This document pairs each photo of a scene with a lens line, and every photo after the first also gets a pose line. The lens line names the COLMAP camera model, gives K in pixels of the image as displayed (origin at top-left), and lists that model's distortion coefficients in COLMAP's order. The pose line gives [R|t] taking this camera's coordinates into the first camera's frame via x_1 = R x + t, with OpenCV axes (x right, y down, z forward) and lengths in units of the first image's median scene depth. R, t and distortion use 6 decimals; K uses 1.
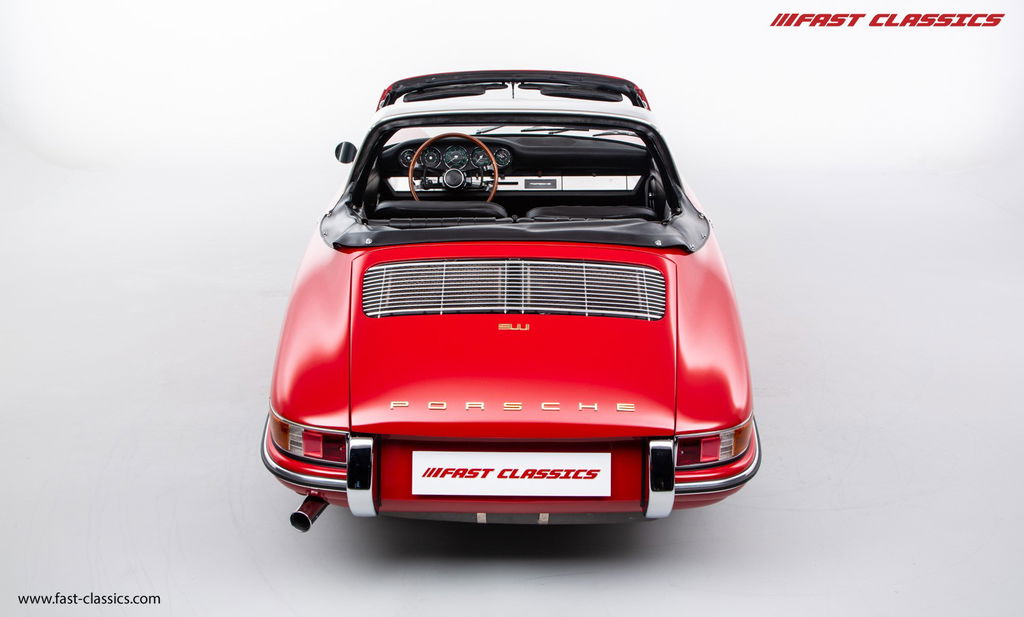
lens RADIAL K [[1084.5, 0, 512.8], [0, 1084.5, 308.4], [0, 0, 1]] dist [0.012183, 0.000000]
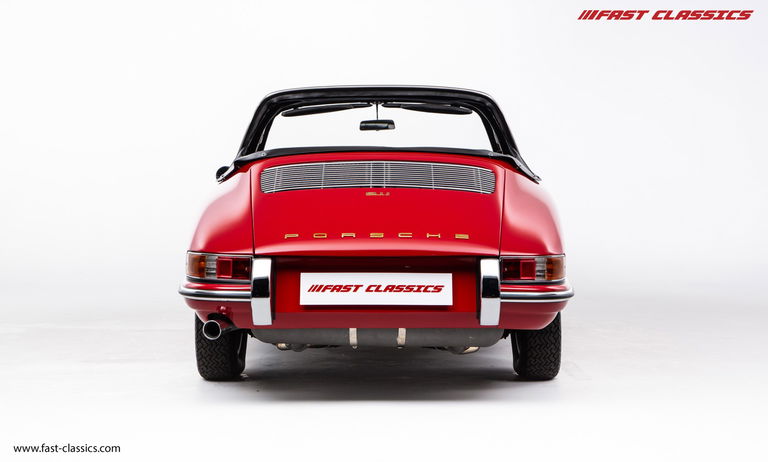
lens RADIAL K [[1470.2, 0, 383.1], [0, 1470.2, 231.1], [0, 0, 1]] dist [-0.234615, 0.000000]
pose [[0.999977, -0.006462, 0.002048, 0.003880], [0.006779, 0.957279, -0.289086, 0.597283], [-0.000093, 0.289093, 0.957301, -0.714145]]
